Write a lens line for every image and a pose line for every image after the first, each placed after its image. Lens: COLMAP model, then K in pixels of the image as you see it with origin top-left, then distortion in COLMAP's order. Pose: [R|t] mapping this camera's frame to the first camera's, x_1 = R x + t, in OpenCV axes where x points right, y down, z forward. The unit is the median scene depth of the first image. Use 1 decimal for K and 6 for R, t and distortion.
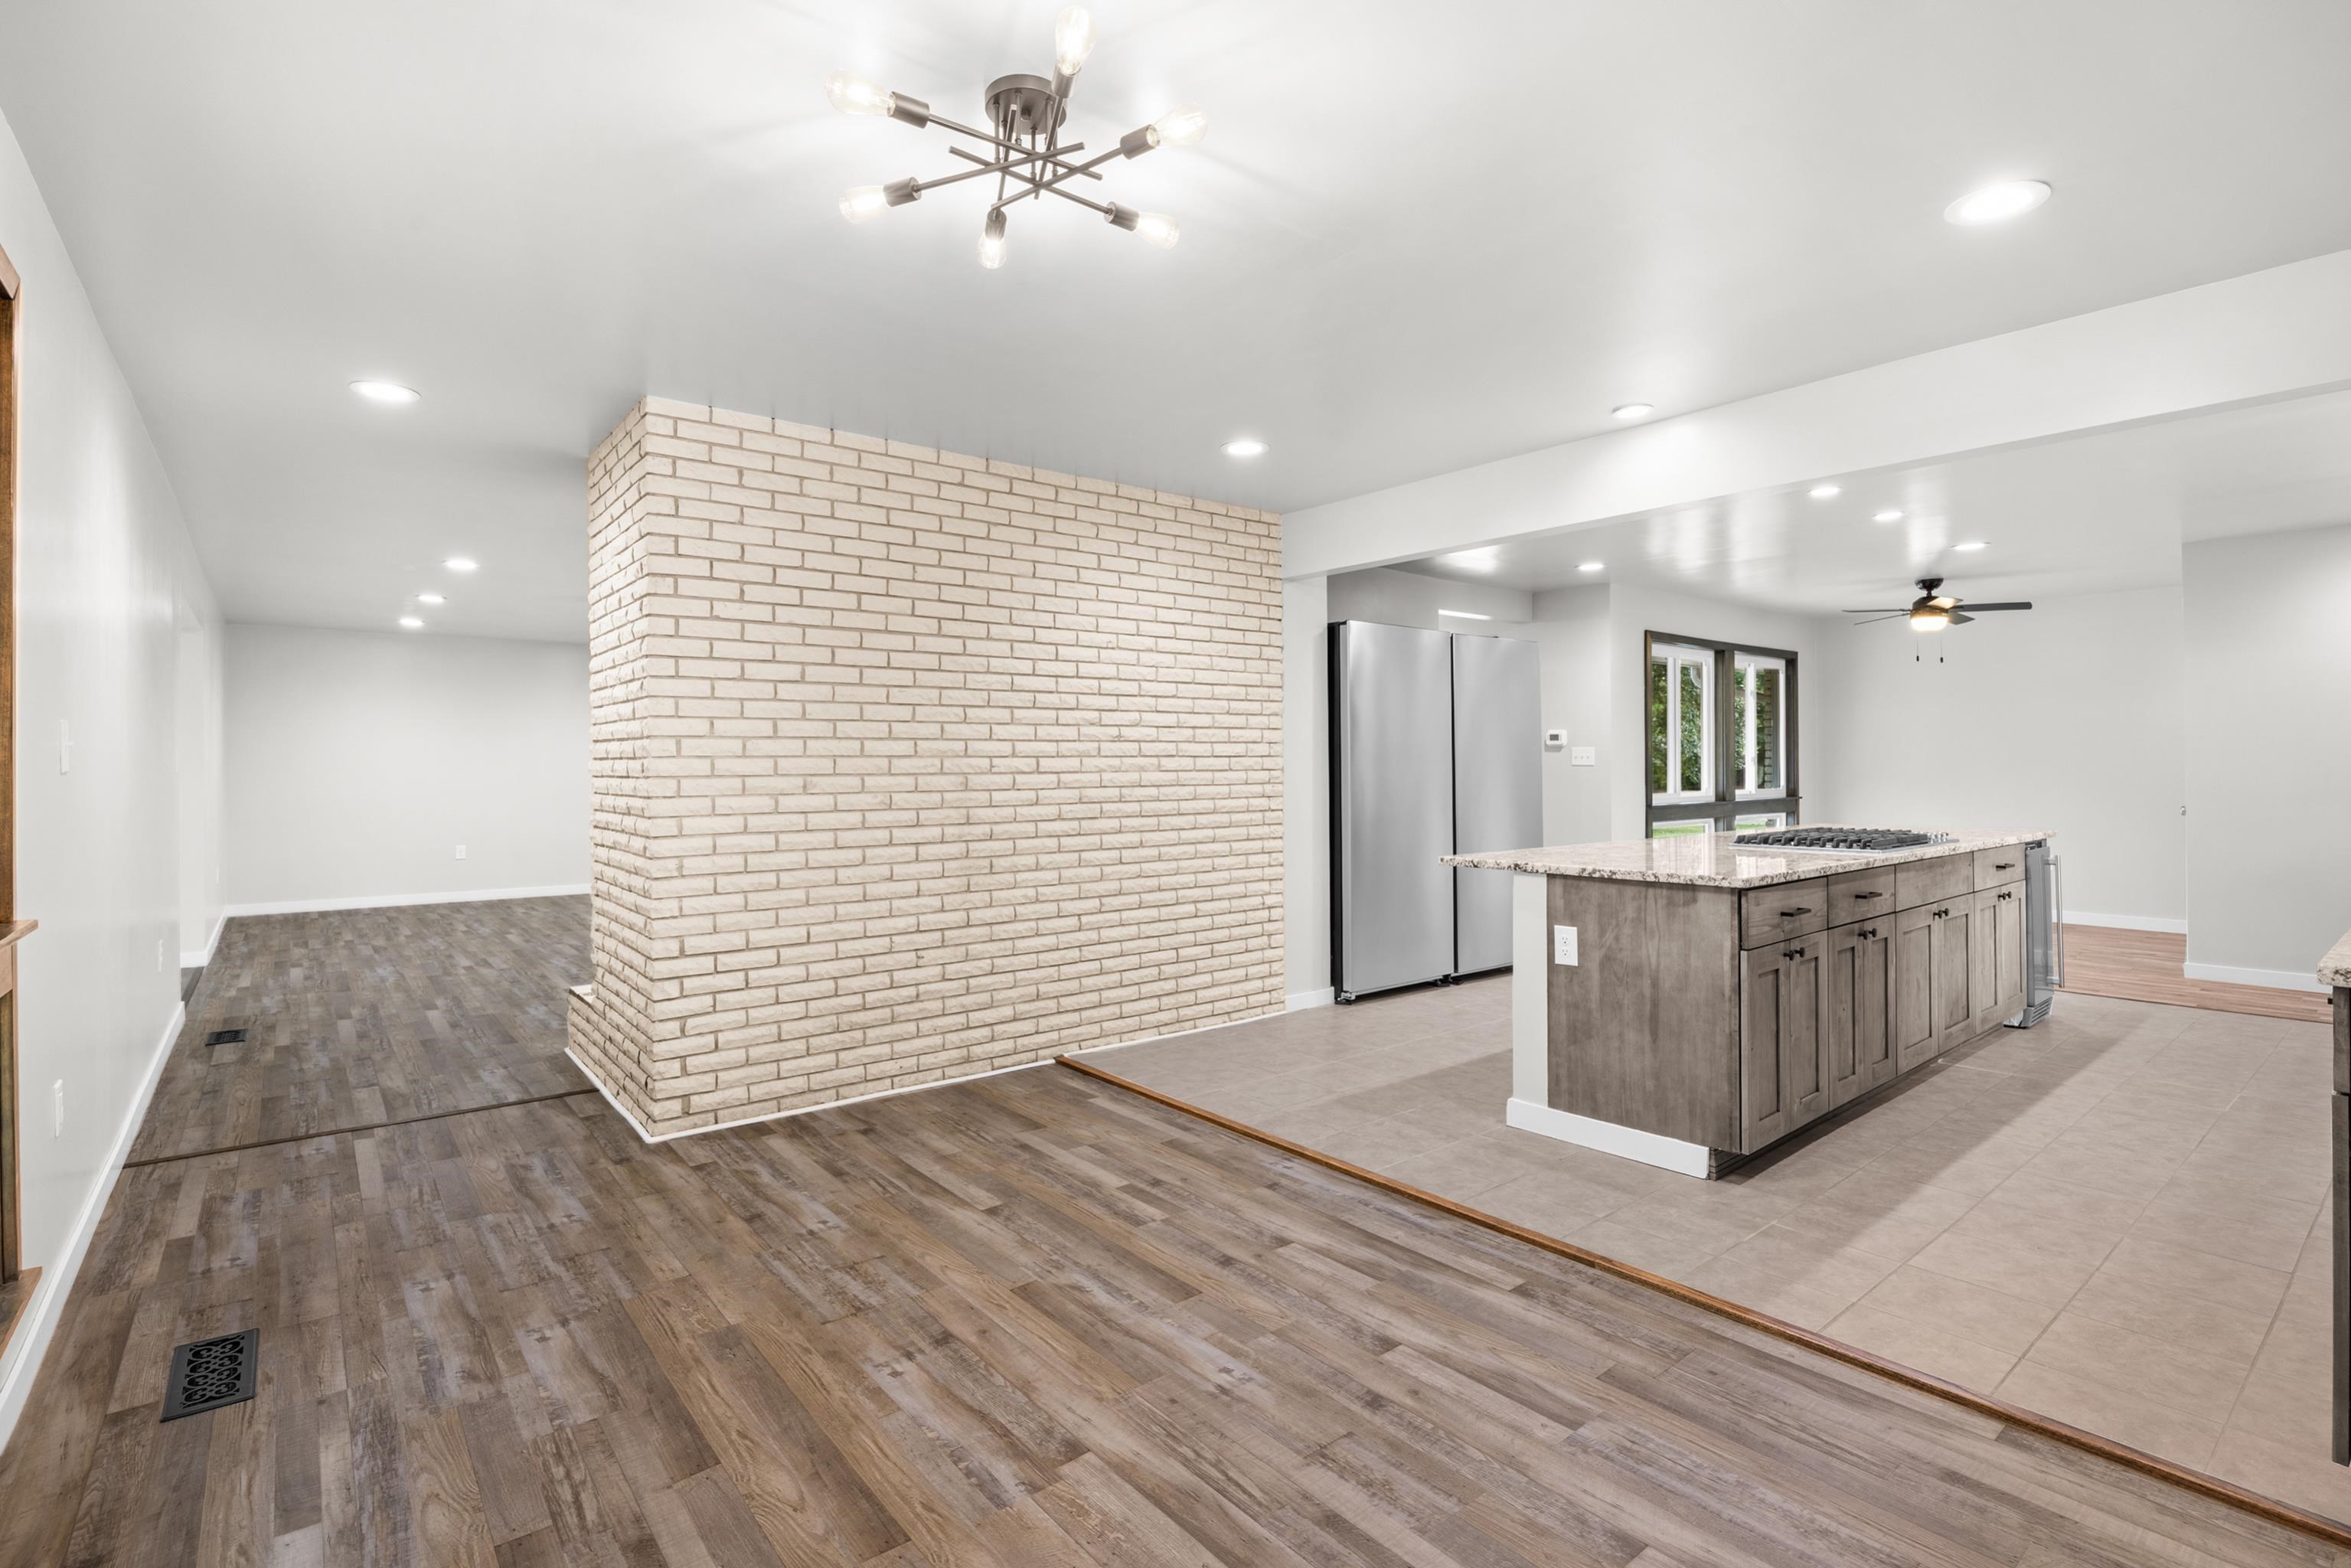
lens RADIAL K [[1101.0, 0, 1173.2], [0, 1101.0, 773.8], [0, 0, 1]] dist [-0.014703, 0.001800]
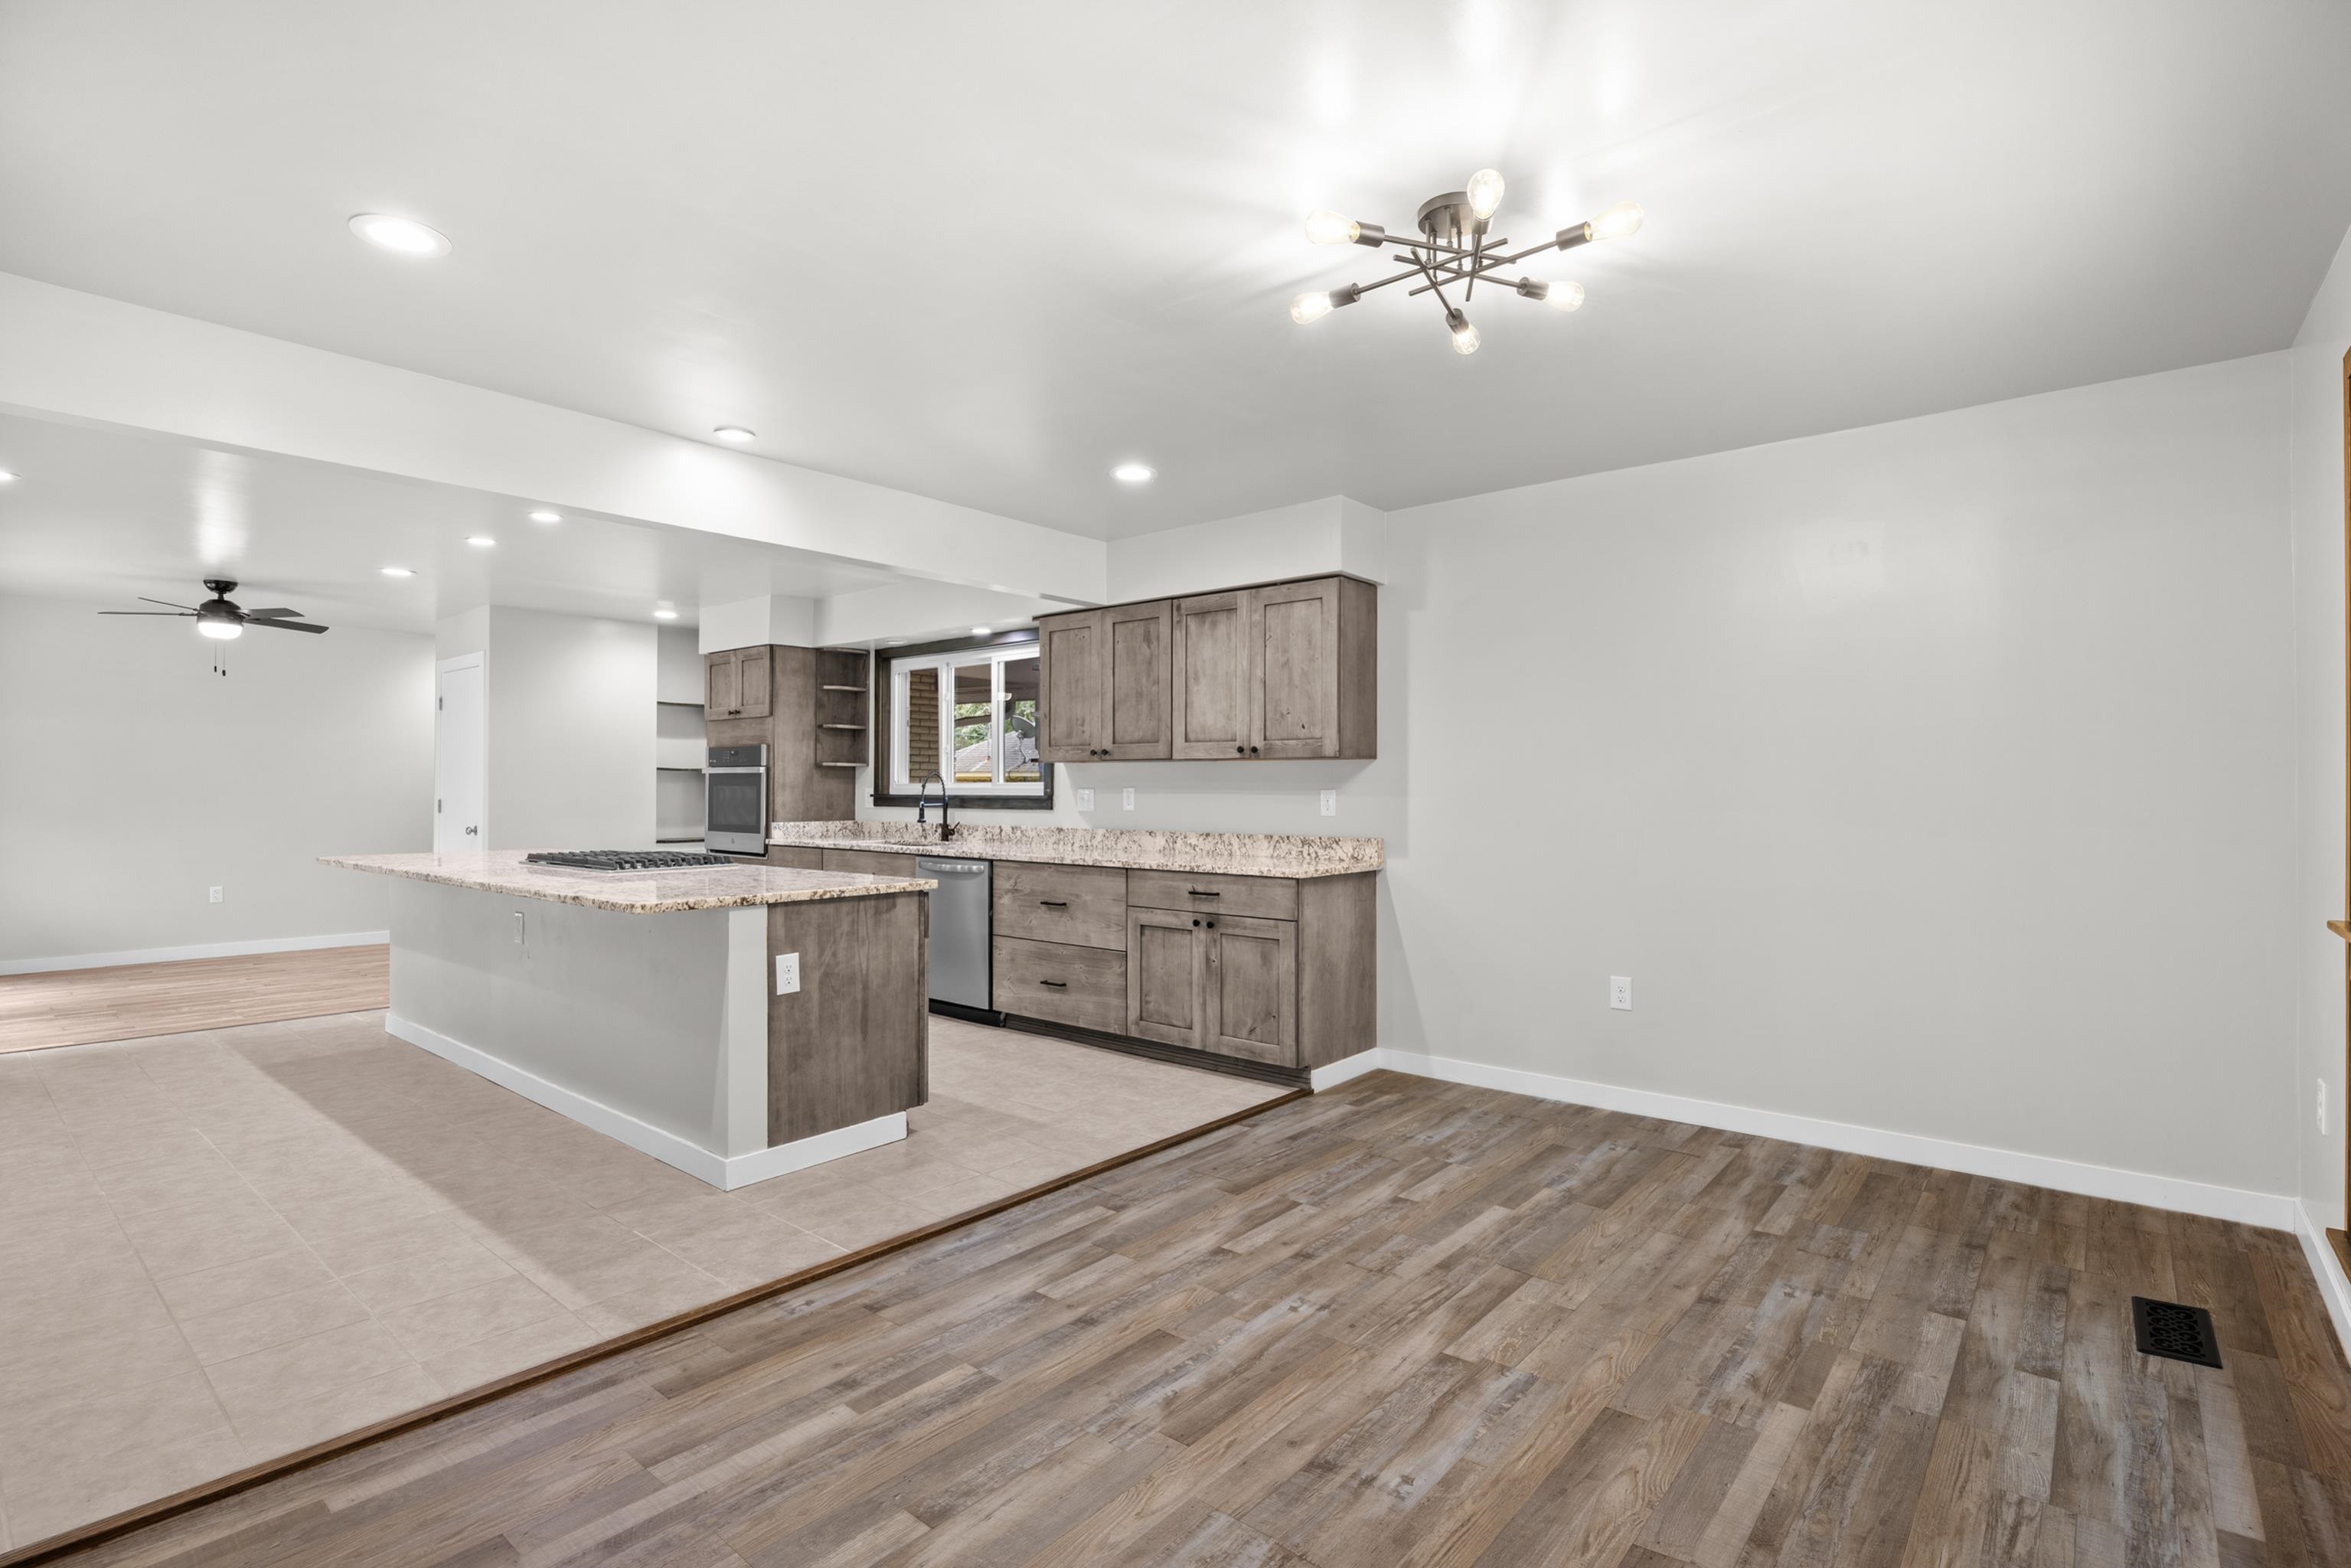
lens RADIAL K [[1113.2, 0, 1182.8], [0, 1113.2, 800.0], [0, 0, 1]] dist [-0.013814, 0.000779]
pose [[-0.193177, -0.004710, 0.981153, -0.854772], [0.006377, 0.999961, 0.006056, -0.003077], [-0.981143, 0.007426, -0.193140, 1.056982]]
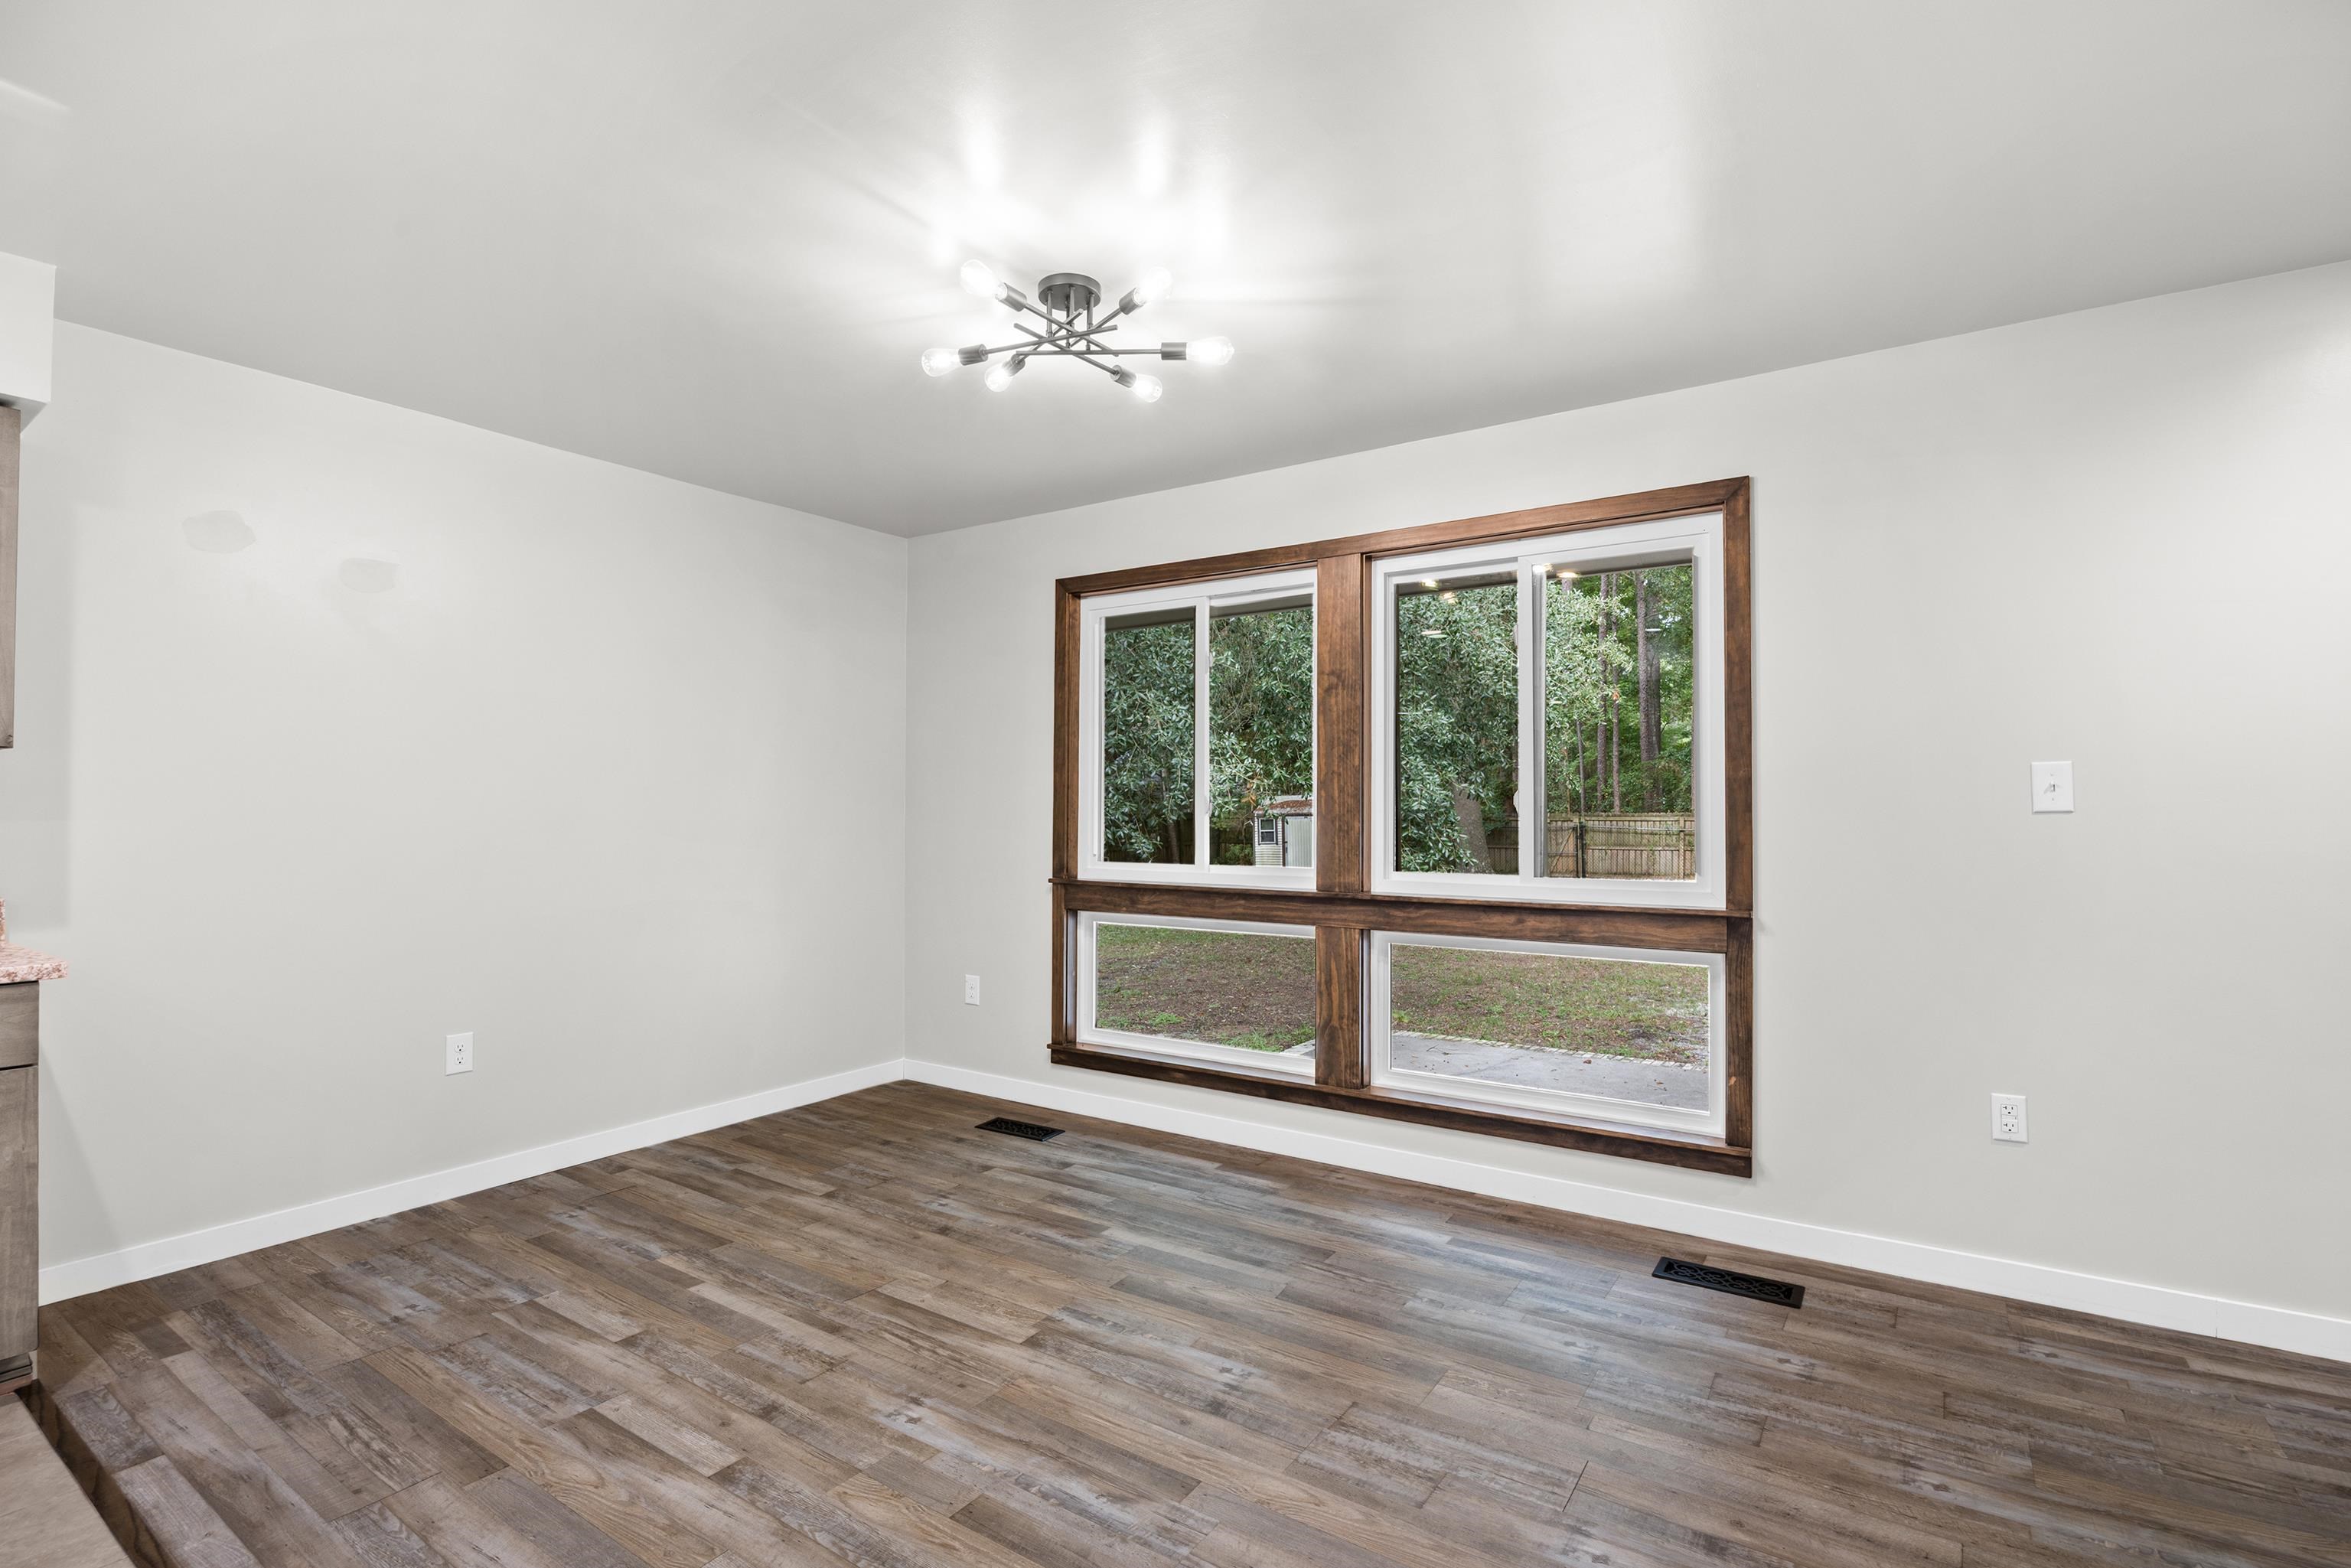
lens RADIAL K [[1098.6, 0, 1165.5], [0, 1098.6, 786.0], [0, 0, 1]] dist [-0.015633, 0.000445]
pose [[-0.957744, -0.001765, -0.287618, 0.090743], [0.001798, 0.999925, -0.012123, -0.012717], [0.287618, -0.012128, -0.957669, 1.591996]]
